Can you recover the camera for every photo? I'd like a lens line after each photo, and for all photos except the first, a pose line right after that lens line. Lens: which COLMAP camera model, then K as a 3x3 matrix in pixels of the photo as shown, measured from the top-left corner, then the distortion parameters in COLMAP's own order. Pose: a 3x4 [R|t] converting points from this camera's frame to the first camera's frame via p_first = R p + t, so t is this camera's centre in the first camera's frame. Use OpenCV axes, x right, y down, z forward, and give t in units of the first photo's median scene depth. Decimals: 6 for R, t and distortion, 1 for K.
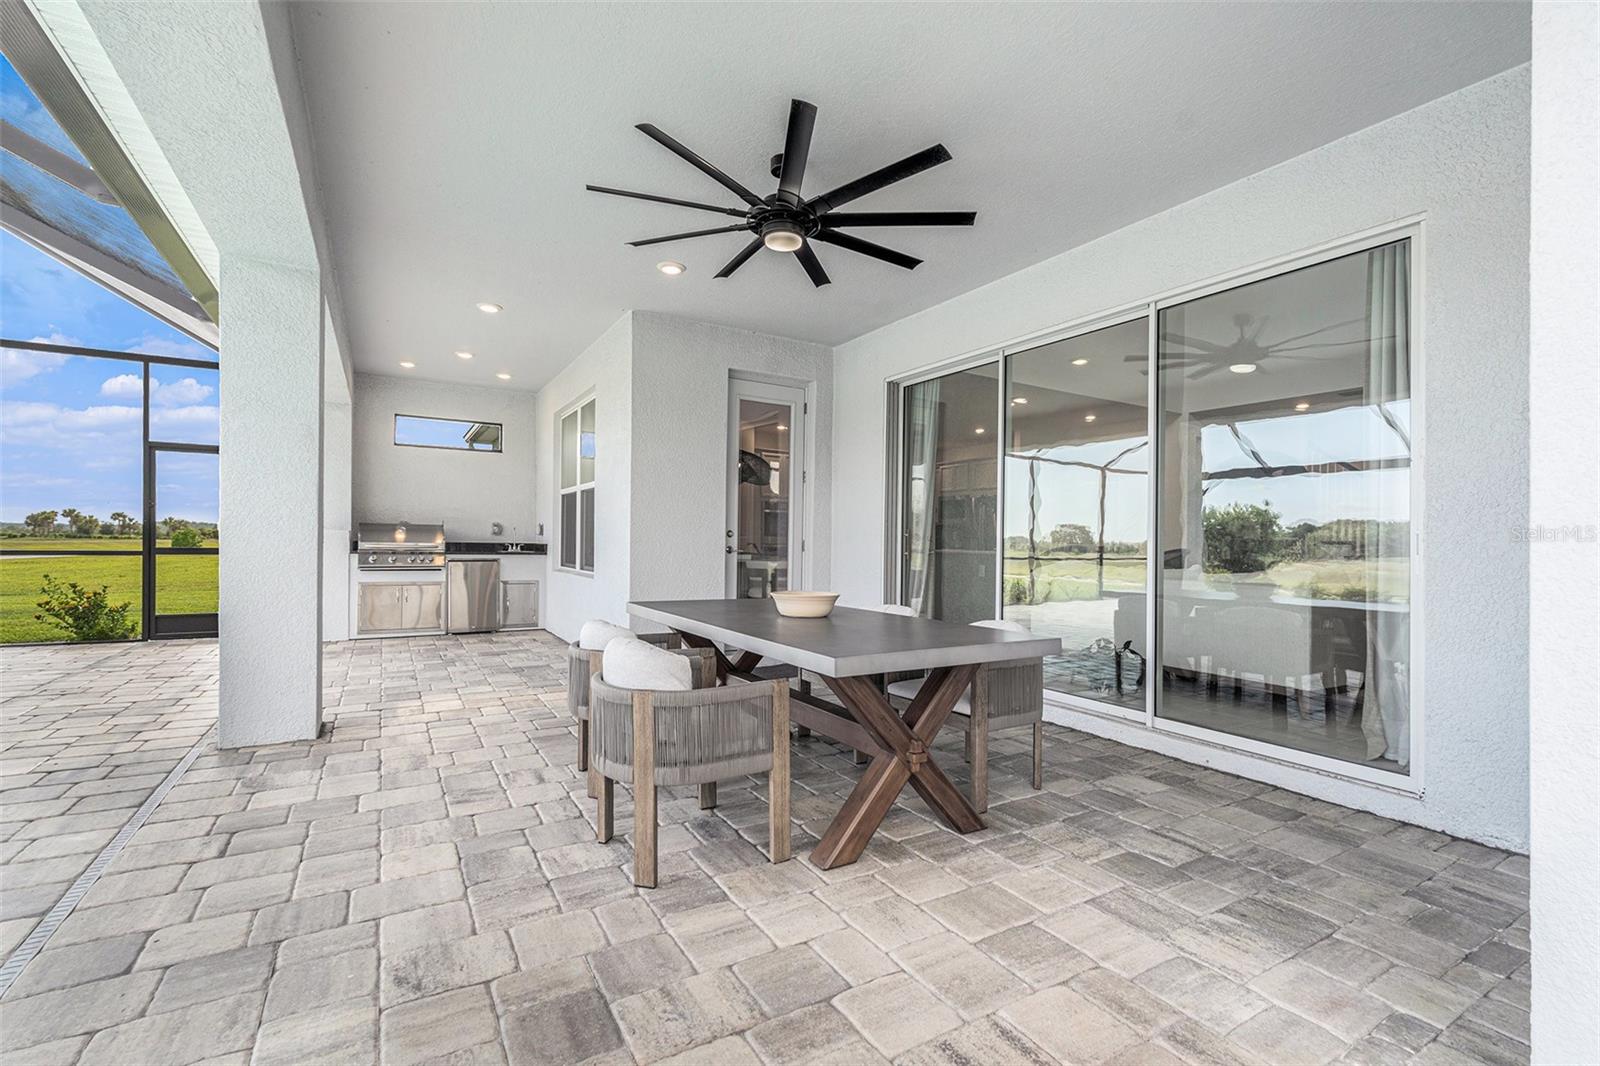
lens RADIAL K [[692.5, 0, 800.0], [0, 692.5, 533.0], [0, 0, 1]] dist [0.017076, -0.000168]
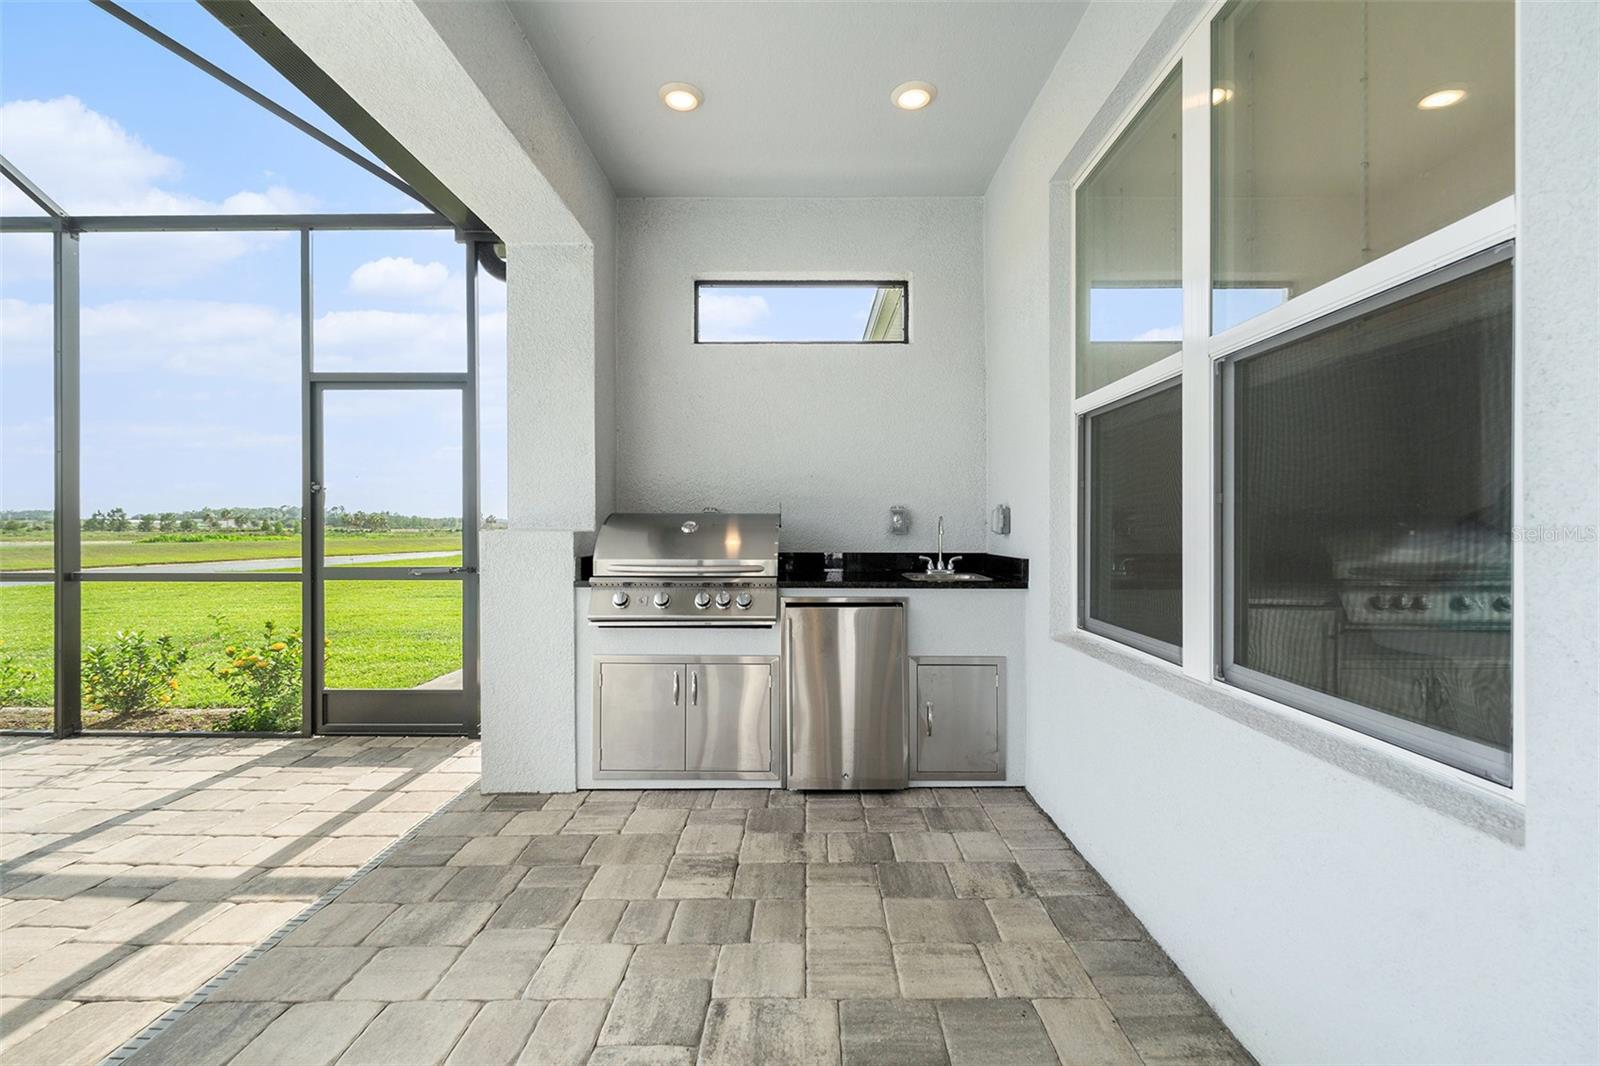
lens RADIAL K [[774.3, 0, 800.0], [0, 774.3, 533.0], [0, 0, 1]] dist [0.022977, -0.000240]
pose [[0.848121, -0.020994, -0.529386, -0.255285], [0.015797, 0.999772, -0.014340, 0.007173], [0.529567, 0.003800, 0.848260, 0.607364]]
